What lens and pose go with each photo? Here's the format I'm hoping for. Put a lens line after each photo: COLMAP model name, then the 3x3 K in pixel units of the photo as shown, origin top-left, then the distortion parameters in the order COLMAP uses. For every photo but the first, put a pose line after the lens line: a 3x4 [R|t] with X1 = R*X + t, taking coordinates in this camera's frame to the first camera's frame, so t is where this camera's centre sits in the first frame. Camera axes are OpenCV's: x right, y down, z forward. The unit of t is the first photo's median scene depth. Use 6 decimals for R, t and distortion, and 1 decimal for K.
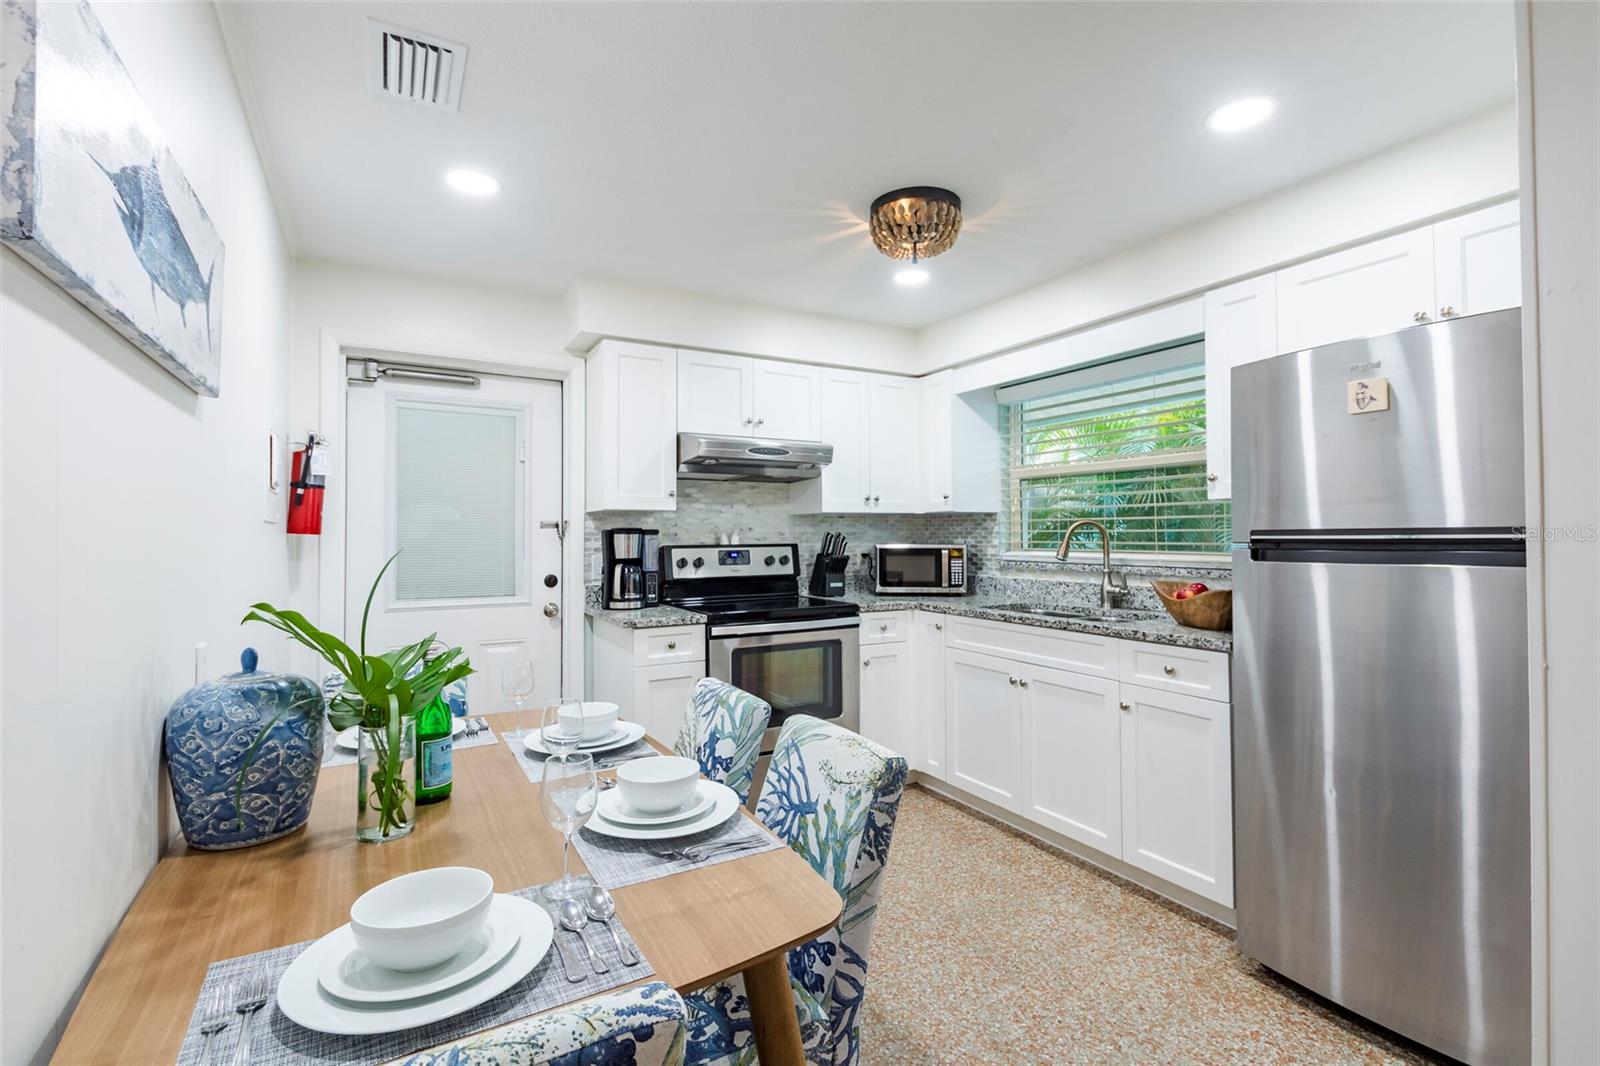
lens RADIAL K [[734.5, 0, 797.1], [0, 734.5, 527.6], [0, 0, 1]] dist [0.013387, -0.000401]
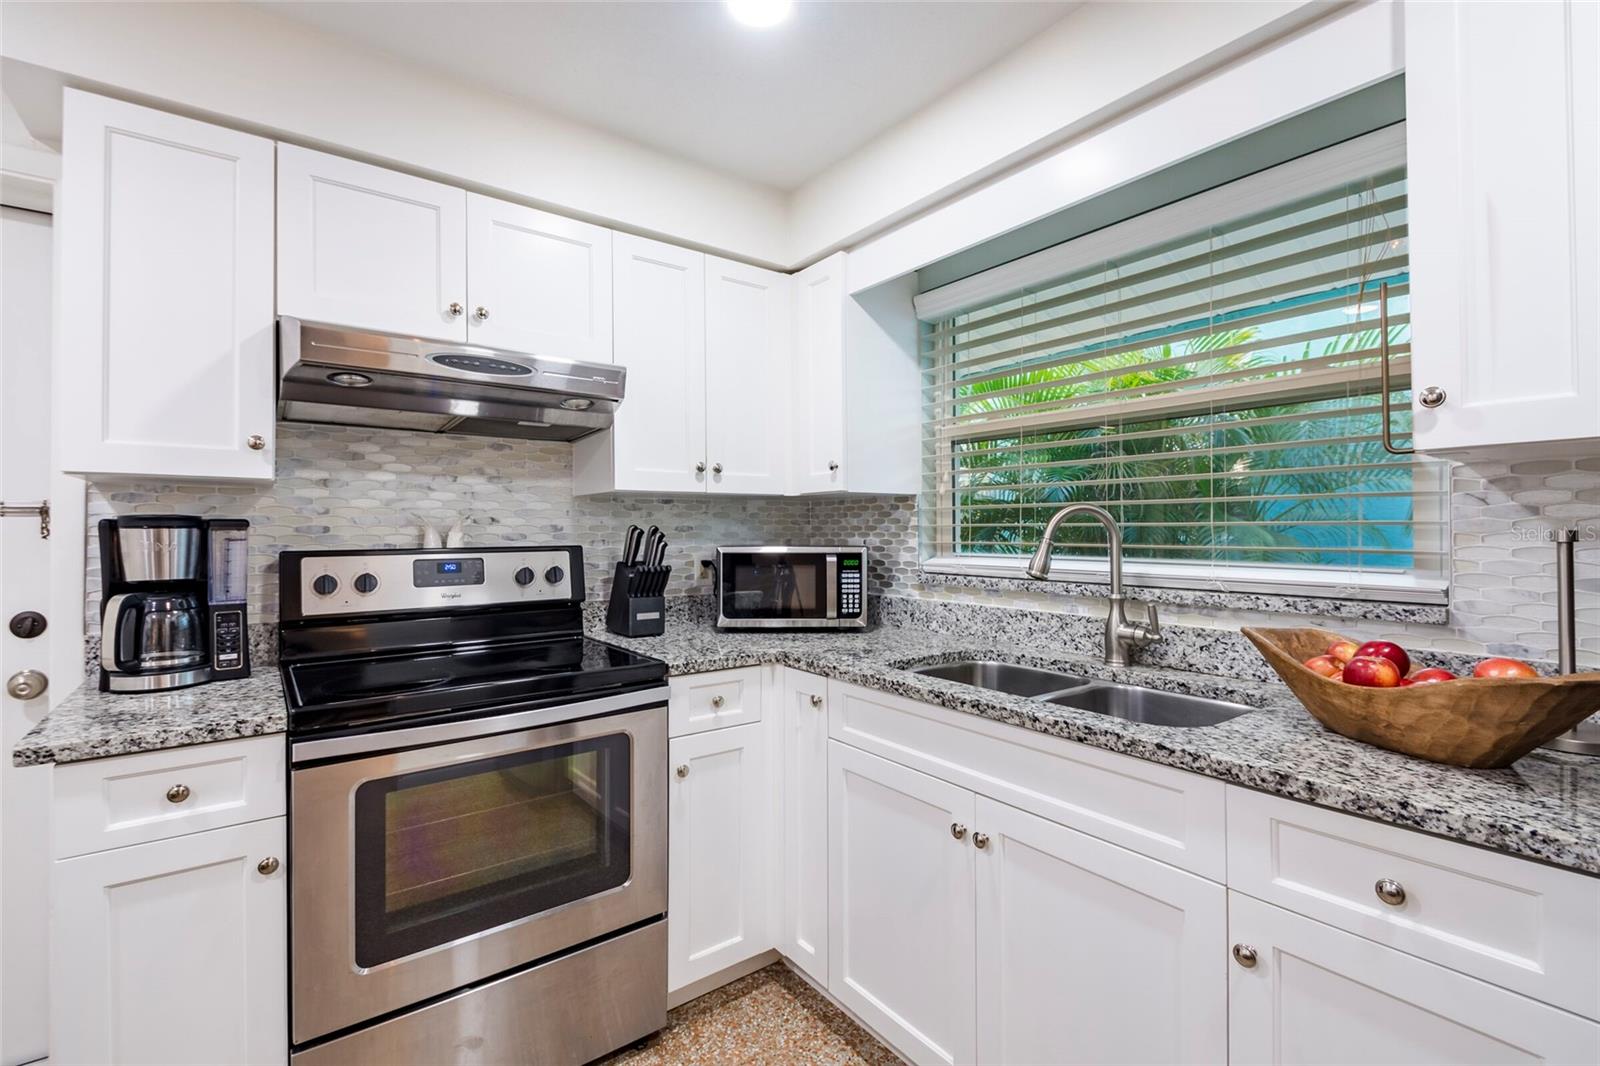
lens RADIAL K [[714.9, 0, 796.2], [0, 714.9, 526.9], [0, 0, 1]] dist [0.030763, -0.020237]
pose [[0.991933, 0.002112, 0.126747, 0.112711], [-0.002769, 0.999984, 0.005015, 0.004458], [-0.126734, -0.005325, 0.991922, 0.487153]]
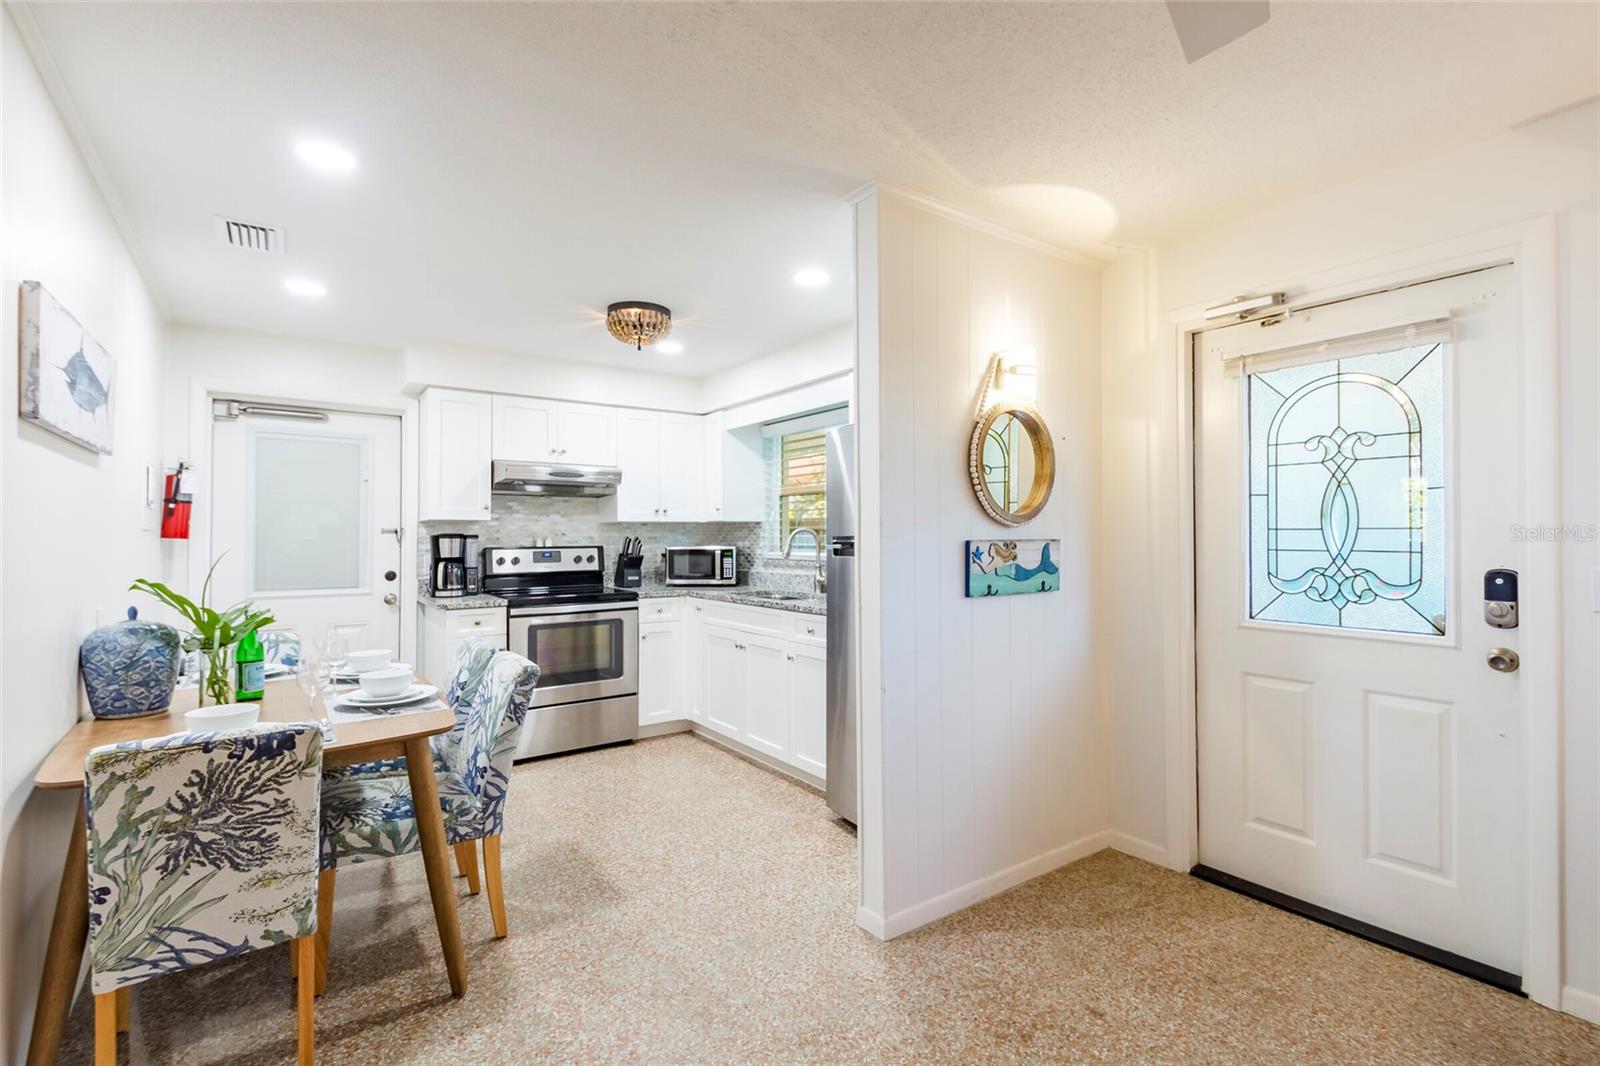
lens RADIAL K [[725.5, 0, 797.4], [0, 725.5, 528.2], [0, 0, 1]] dist [0.025645, -0.014717]
pose [[0.994454, 0.002049, 0.105152, 0.235205], [-0.001717, 0.999993, -0.003252, -0.005987], [-0.105158, 0.003053, 0.994451, -0.327287]]
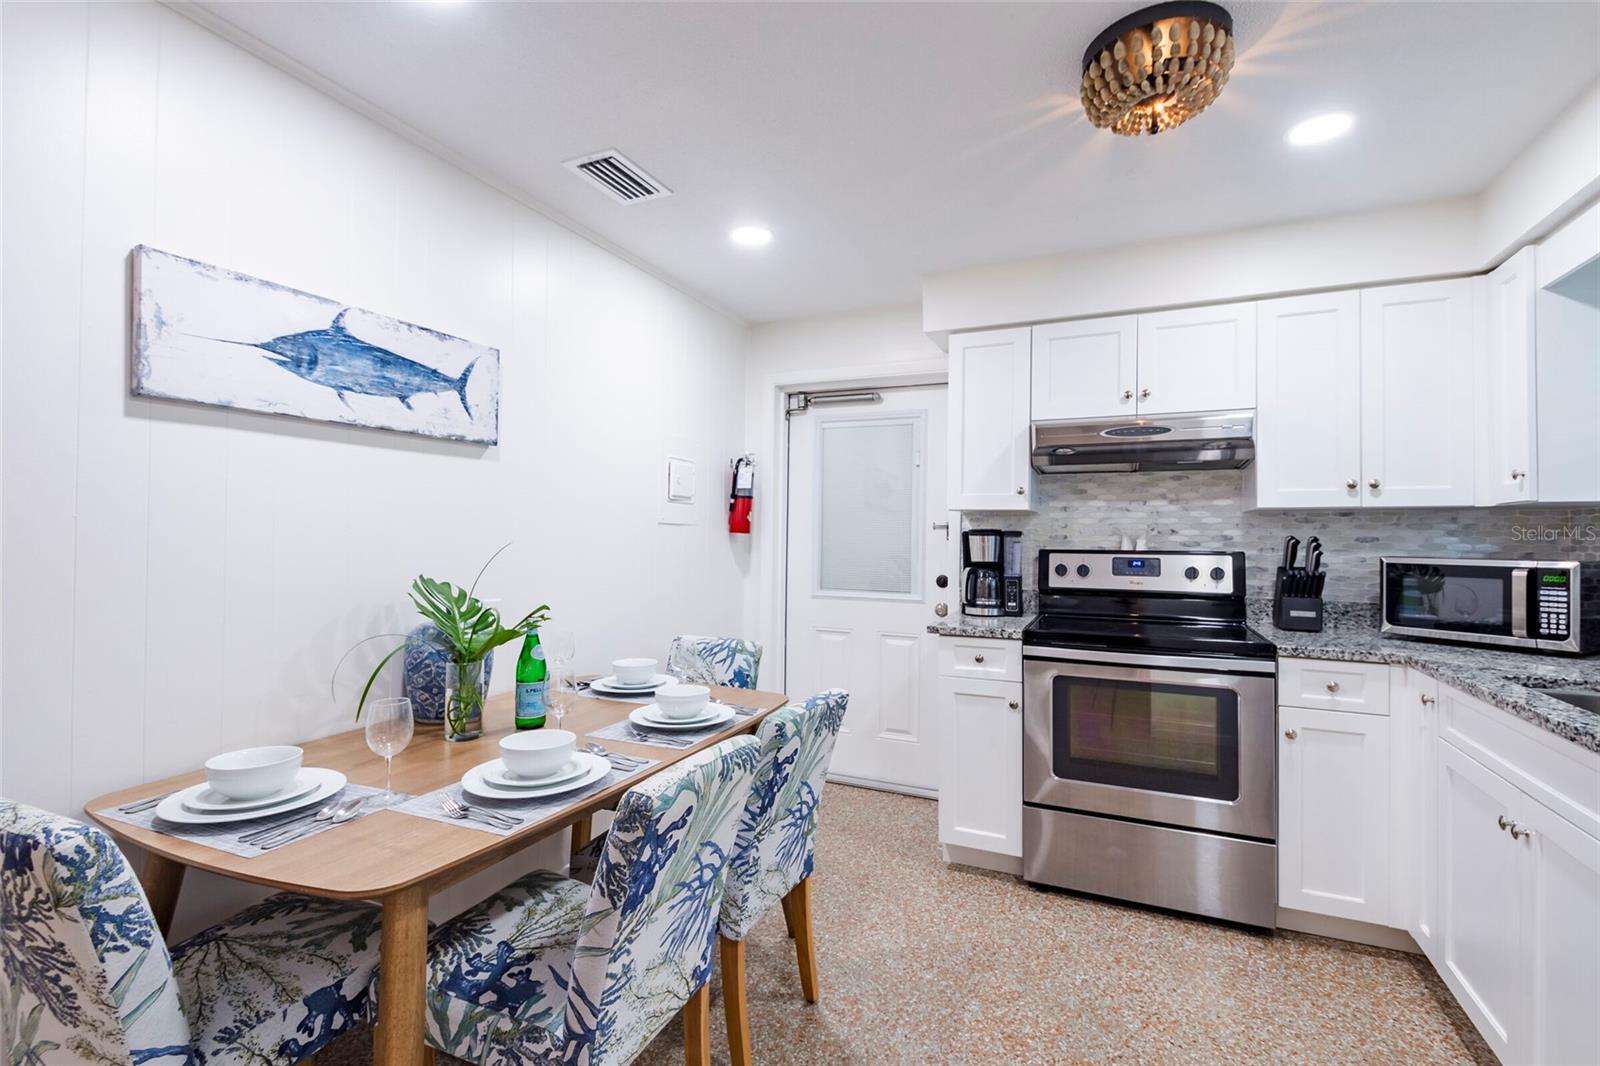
lens RADIAL K [[725.5, 0, 797.4], [0, 725.5, 528.2], [0, 0, 1]] dist [0.025645, -0.014717]
pose [[0.591788, 0.000960, -0.806093, 0.373123], [-0.003098, 0.999995, -0.001083, 0.000759], [0.806088, 0.003139, 0.591788, 0.256724]]
